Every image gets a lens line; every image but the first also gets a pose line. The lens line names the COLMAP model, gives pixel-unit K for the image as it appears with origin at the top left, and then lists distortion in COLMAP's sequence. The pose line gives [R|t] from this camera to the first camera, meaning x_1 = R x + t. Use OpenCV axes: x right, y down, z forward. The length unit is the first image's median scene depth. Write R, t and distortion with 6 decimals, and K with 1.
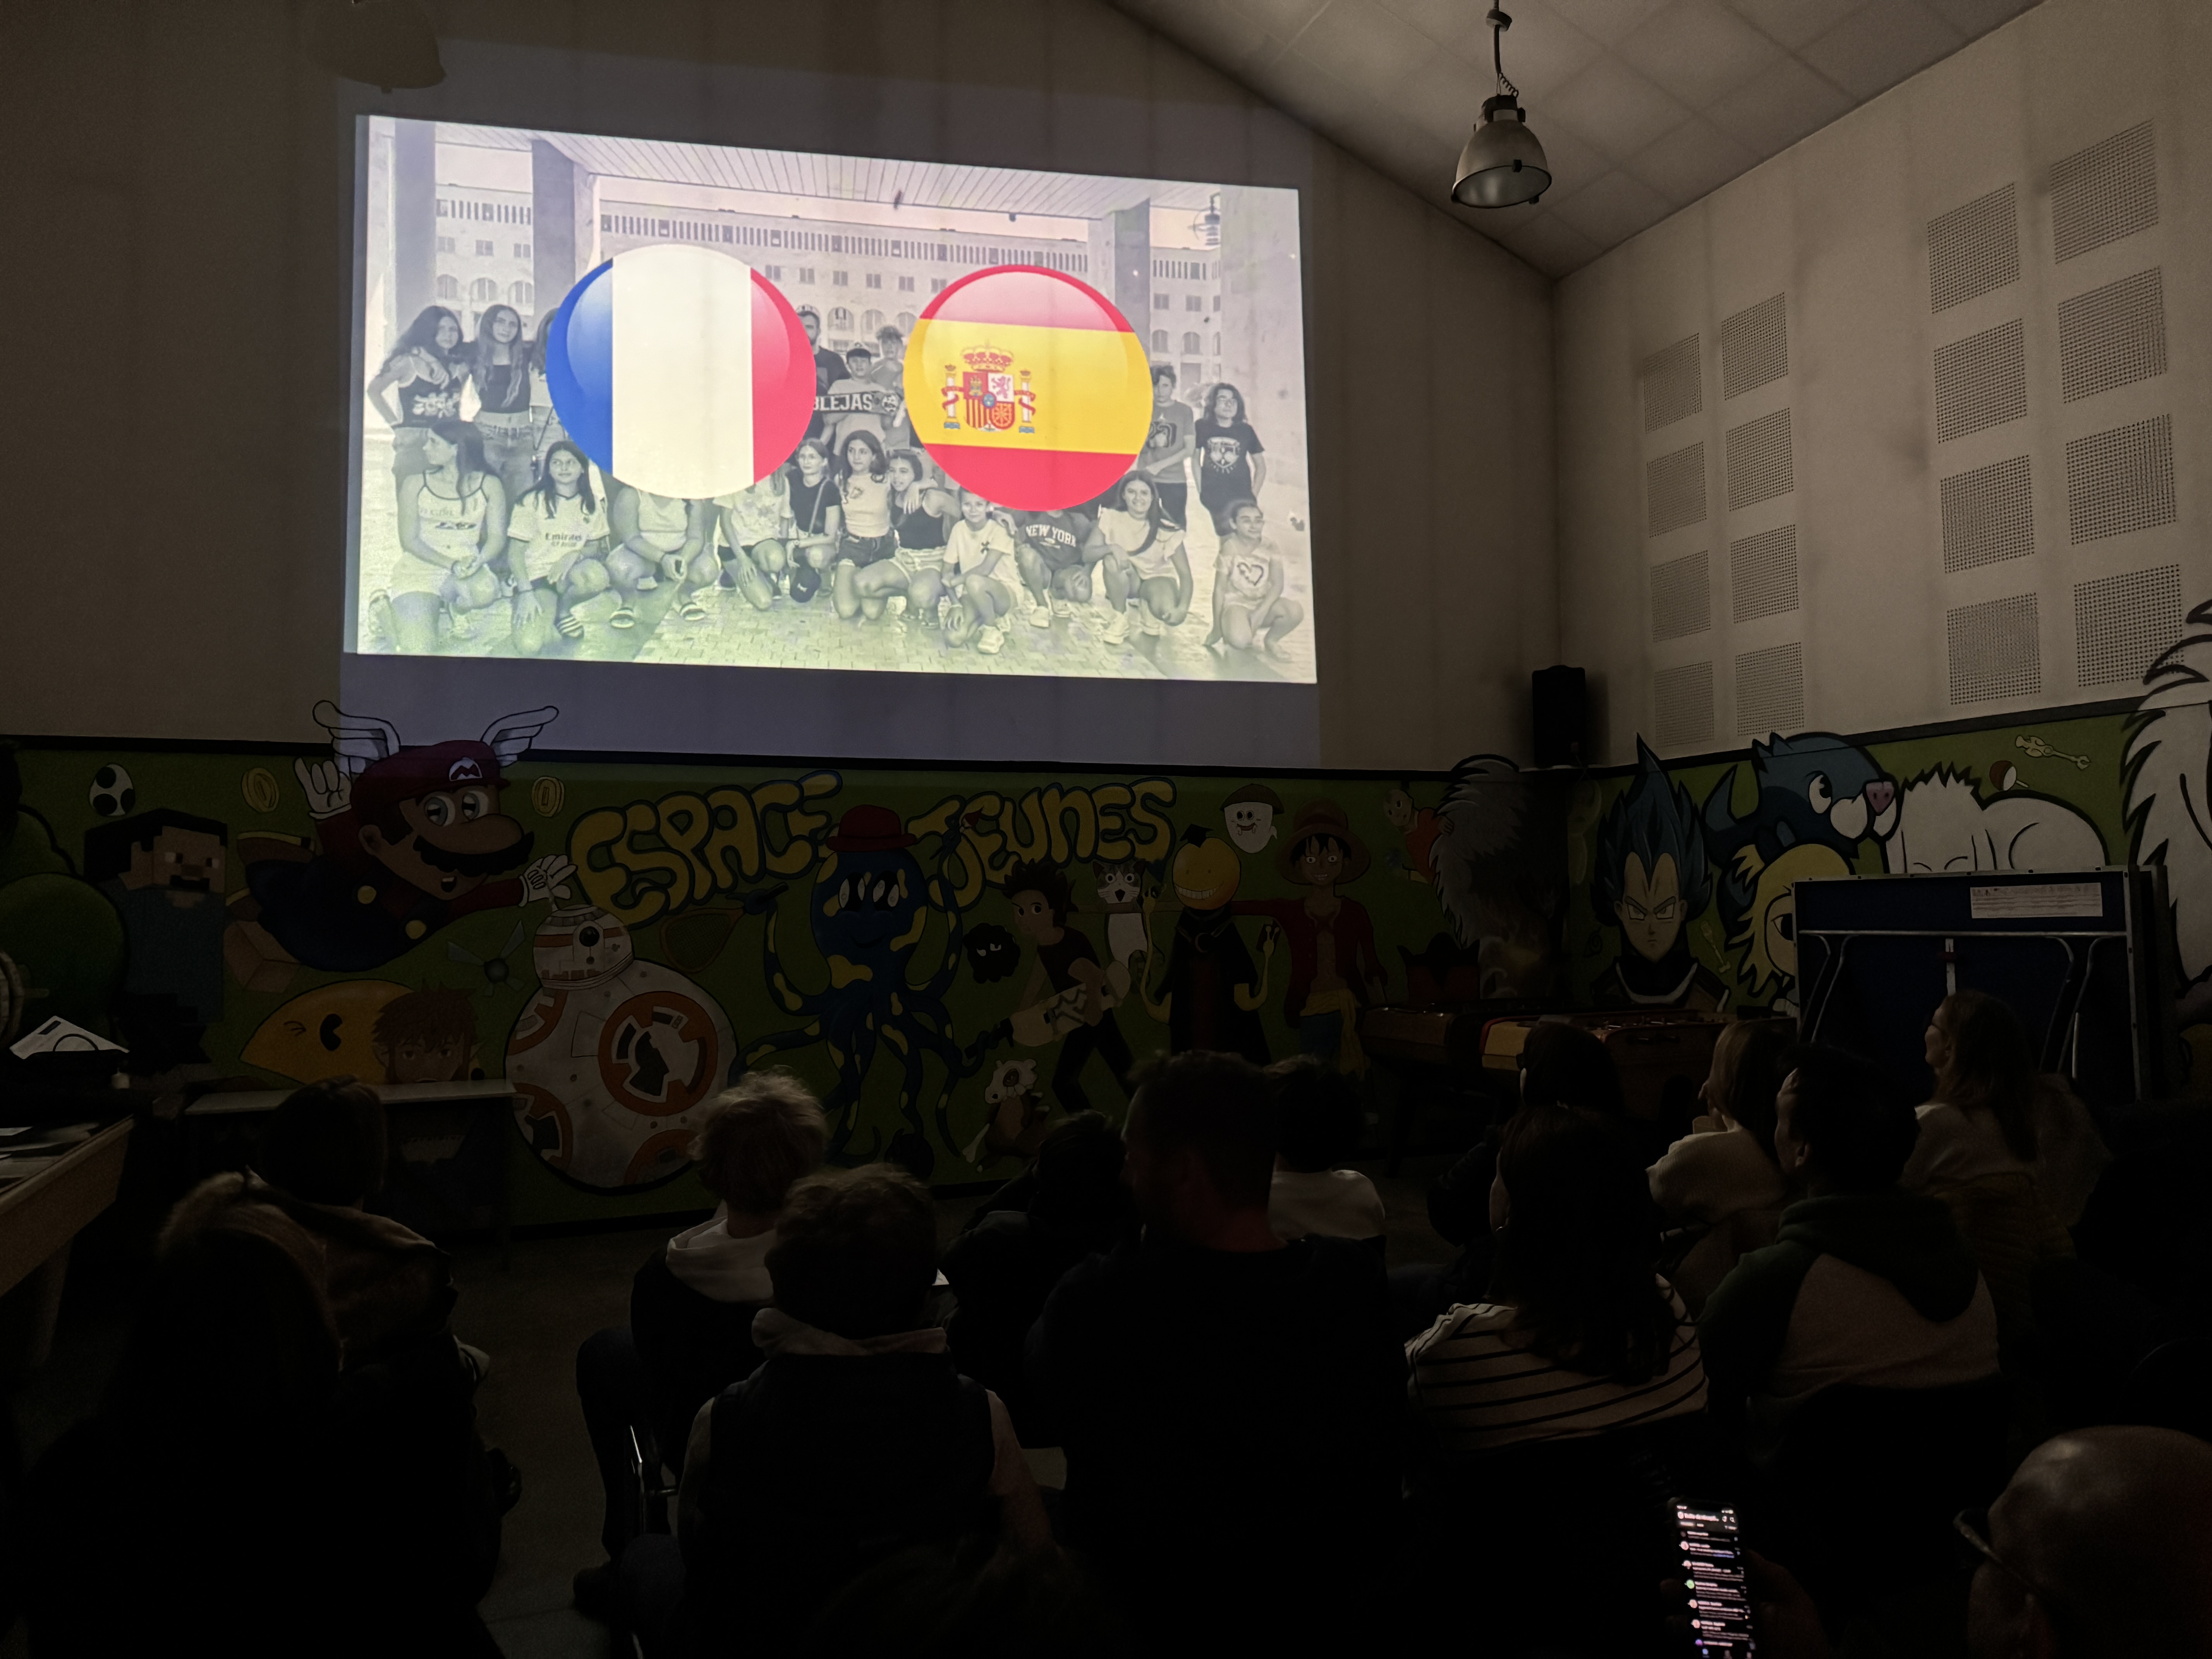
lens RADIAL K [[1567.3, 0, 1115.3], [0, 1567.3, 806.7], [0, 0, 1]] dist [0.048184, -0.057806]
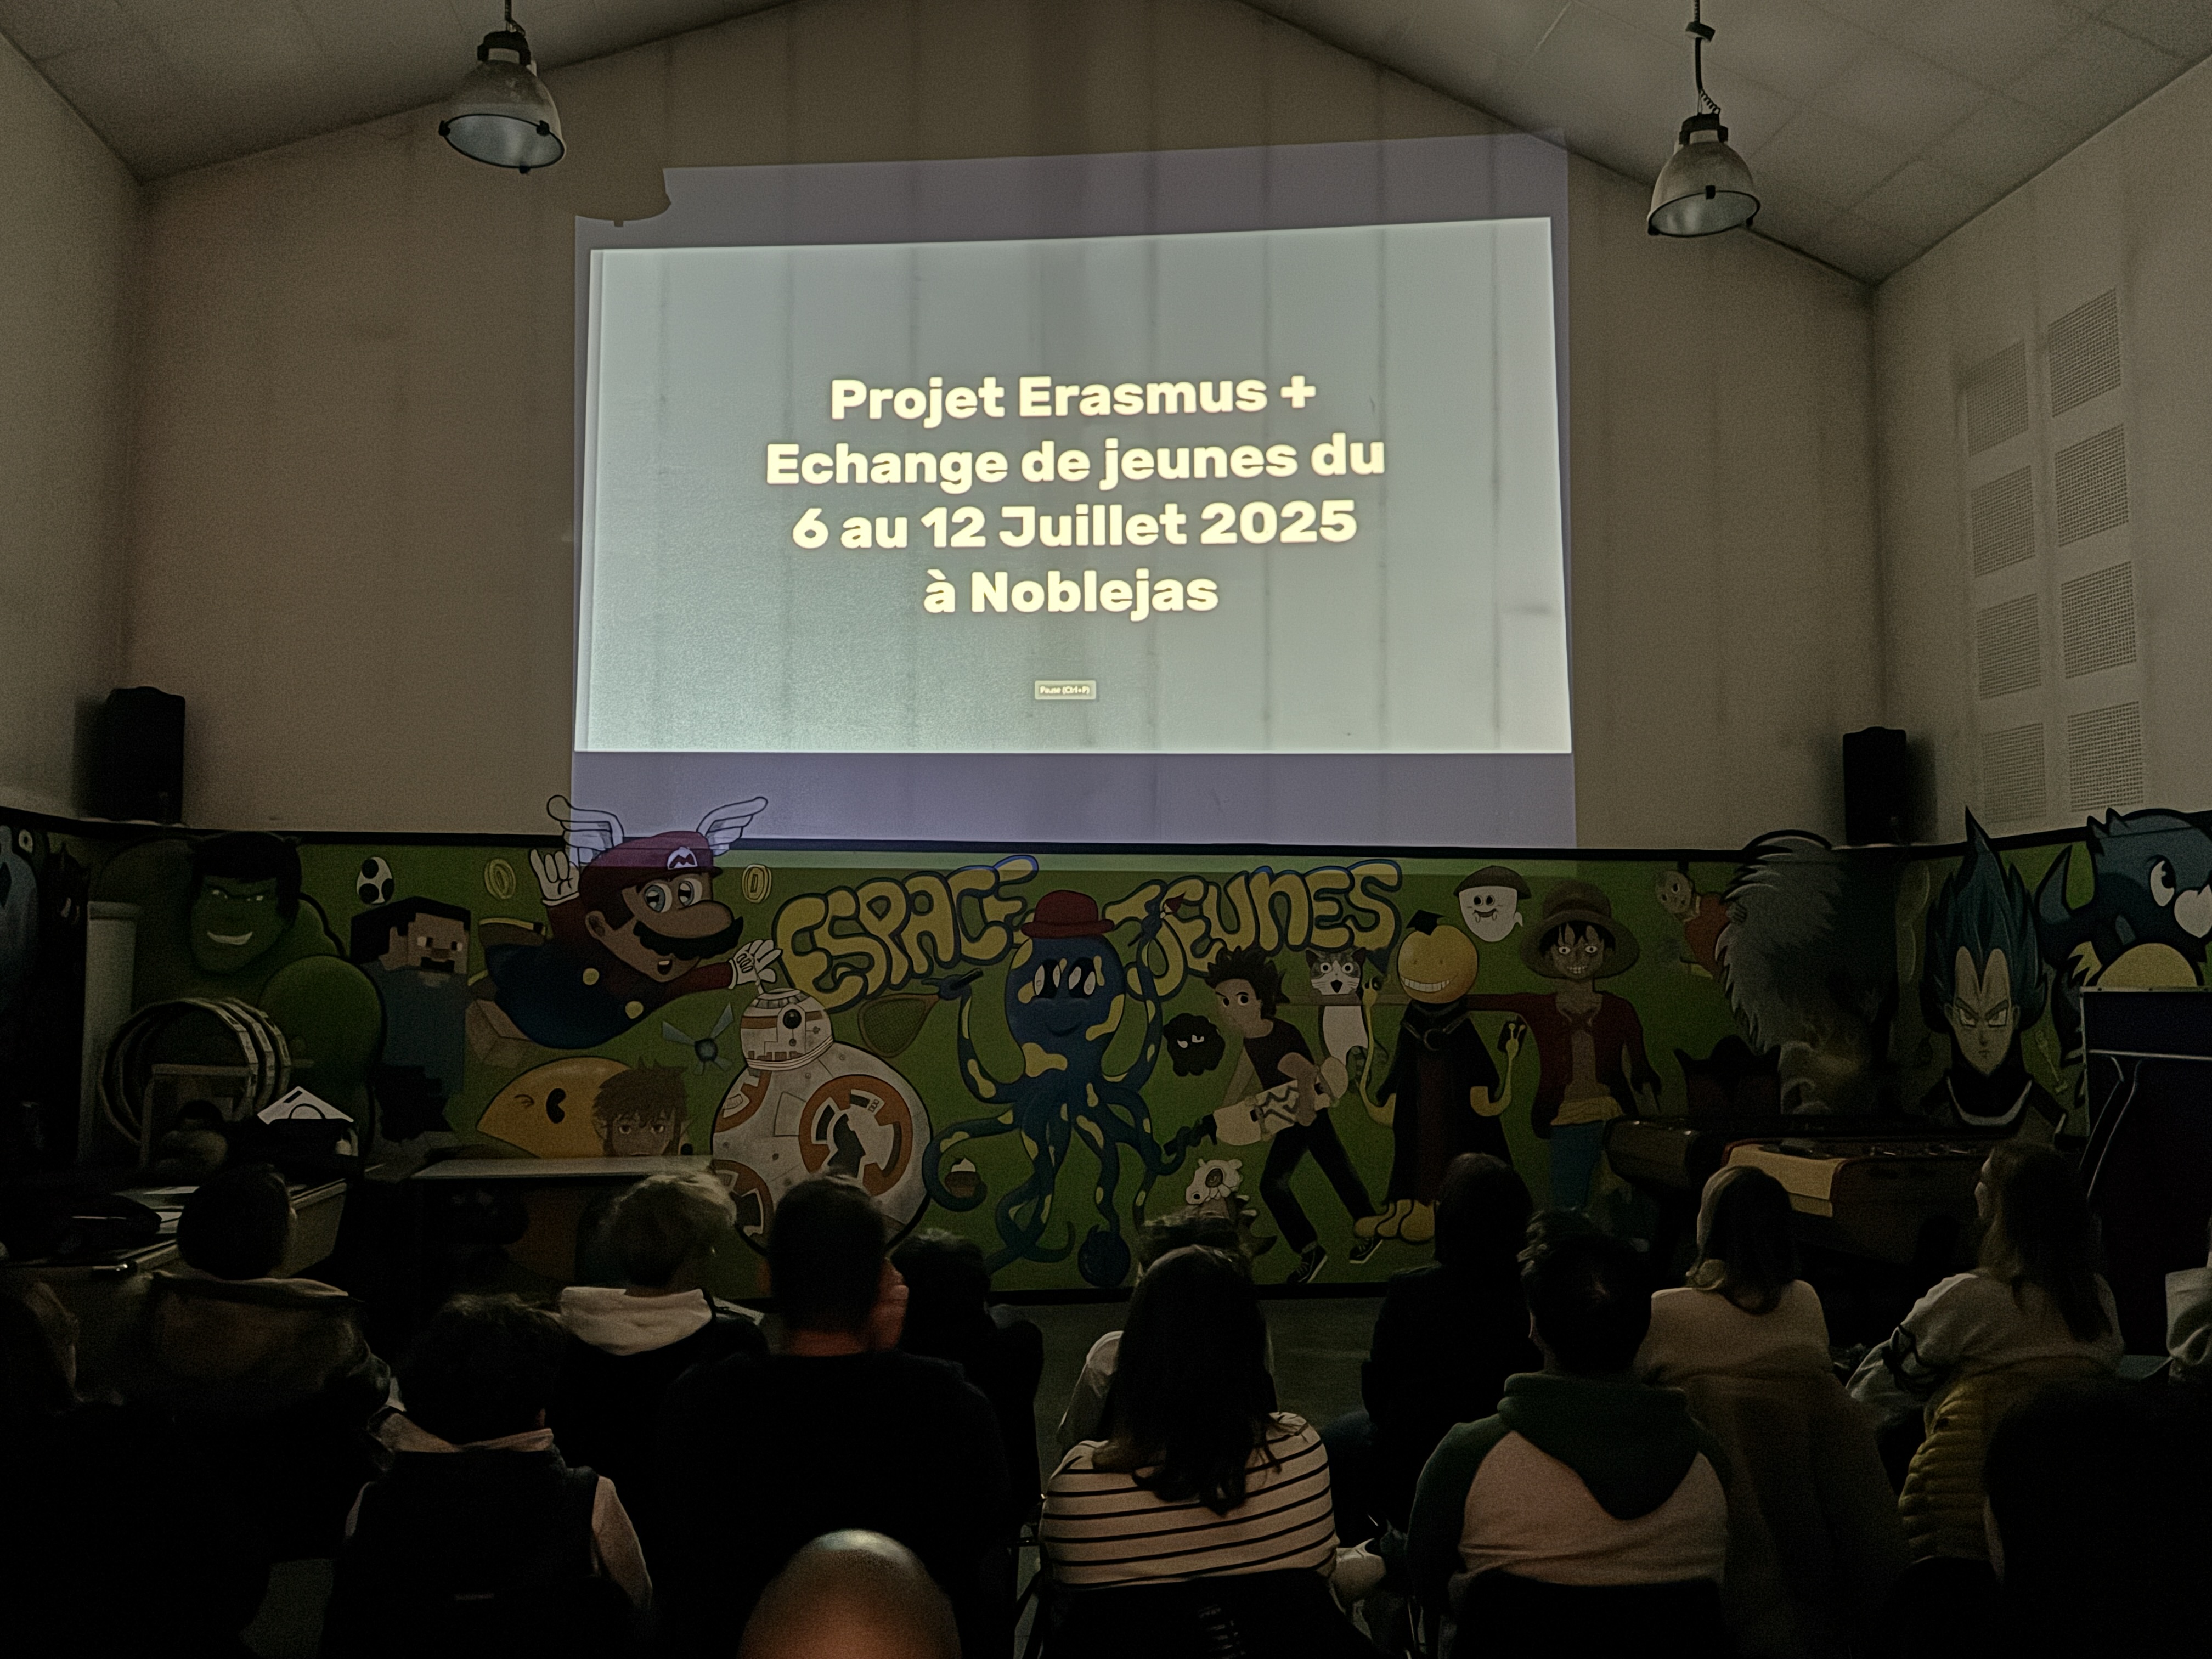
lens RADIAL K [[1739.0, 0, 1121.5], [0, 1739.0, 806.3], [0, 0, 1]] dist [0.086117, -0.110968]
pose [[0.965000, -0.008621, -0.262107, 0.159181], [0.000165, 0.999479, -0.032266, -0.018035], [0.262248, 0.031093, 0.964499, -0.043682]]
